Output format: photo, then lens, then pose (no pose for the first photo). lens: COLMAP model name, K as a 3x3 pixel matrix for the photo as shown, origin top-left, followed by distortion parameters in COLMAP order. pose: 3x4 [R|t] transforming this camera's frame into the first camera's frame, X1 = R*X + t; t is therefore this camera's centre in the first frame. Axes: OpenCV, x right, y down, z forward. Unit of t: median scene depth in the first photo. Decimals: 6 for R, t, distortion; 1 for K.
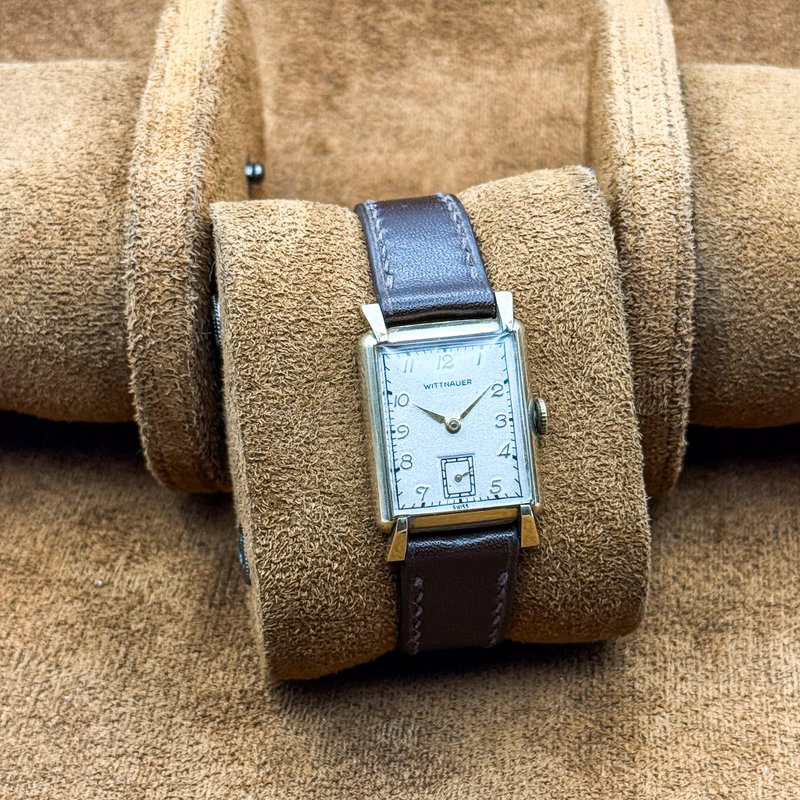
lens RADIAL K [[1921.7, 0, 400.0], [0, 1921.7, 400.0], [0, 0, 1]] dist [0.119471, 0.223641]
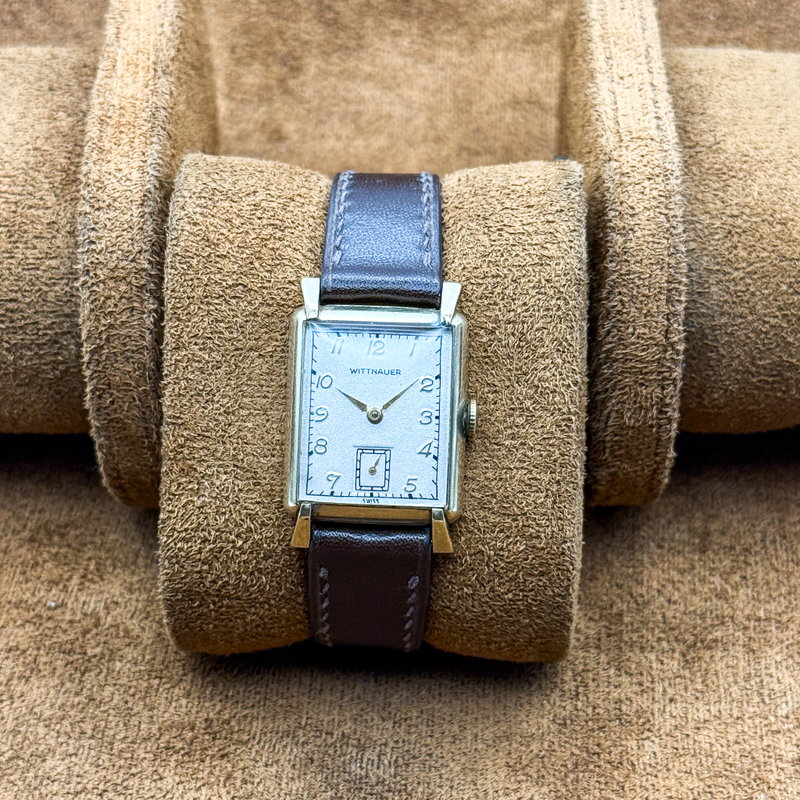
lens RADIAL K [[1921.7, 0, 400.0], [0, 1921.7, 400.0], [0, 0, 1]] dist [0.119471, 0.223641]
pose [[0.981537, 0.136639, -0.133847, 0.162549], [-0.134540, 0.990602, 0.024646, -0.018965], [0.135956, -0.006183, 0.990696, 0.057695]]
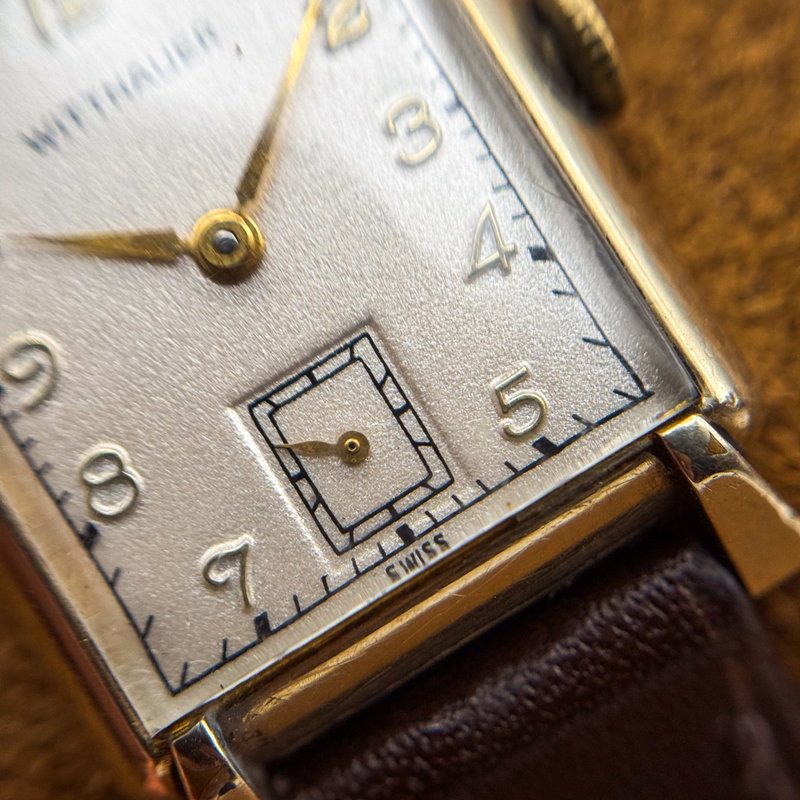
lens RADIAL K [[1612.6, 0, 426.2], [0, 1612.6, 445.9], [0, 0, 1]] dist [0.489281, -0.051873]
pose [[0.887347, -0.443804, -0.125111, 0.060349], [0.444042, 0.895583, -0.027526, 0.048330], [0.124264, -0.031129, 0.991761, 0.795241]]
